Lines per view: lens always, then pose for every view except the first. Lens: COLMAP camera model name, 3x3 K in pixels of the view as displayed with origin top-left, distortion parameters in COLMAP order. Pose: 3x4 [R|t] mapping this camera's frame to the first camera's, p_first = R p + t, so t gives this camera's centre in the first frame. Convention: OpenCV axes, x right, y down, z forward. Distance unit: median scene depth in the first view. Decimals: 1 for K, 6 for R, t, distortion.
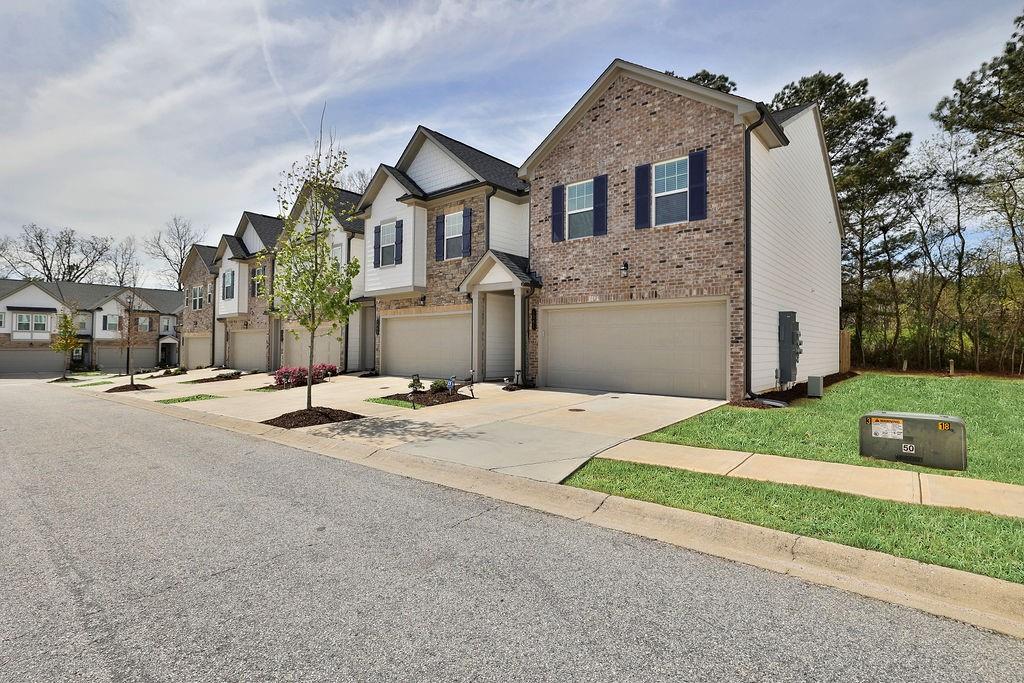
lens RADIAL K [[460.4, 0, 512.0], [0, 460.4, 341.5], [0, 0, 1]] dist [-0.021152, 0.000577]
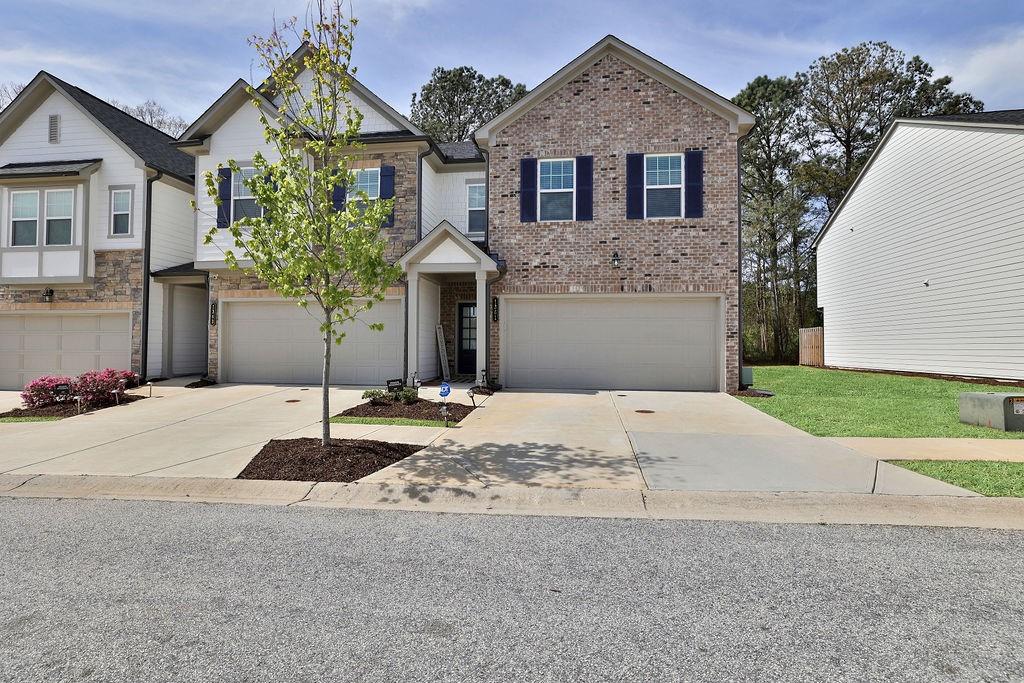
lens RADIAL K [[460.4, 0, 512.0], [0, 460.4, 341.5], [0, 0, 1]] dist [-0.021152, 0.000577]
pose [[0.859455, 0.002250, 0.511206, -0.415422], [-0.004439, 0.999985, 0.003063, 0.009480], [-0.511192, -0.004902, 0.859453, 0.289026]]
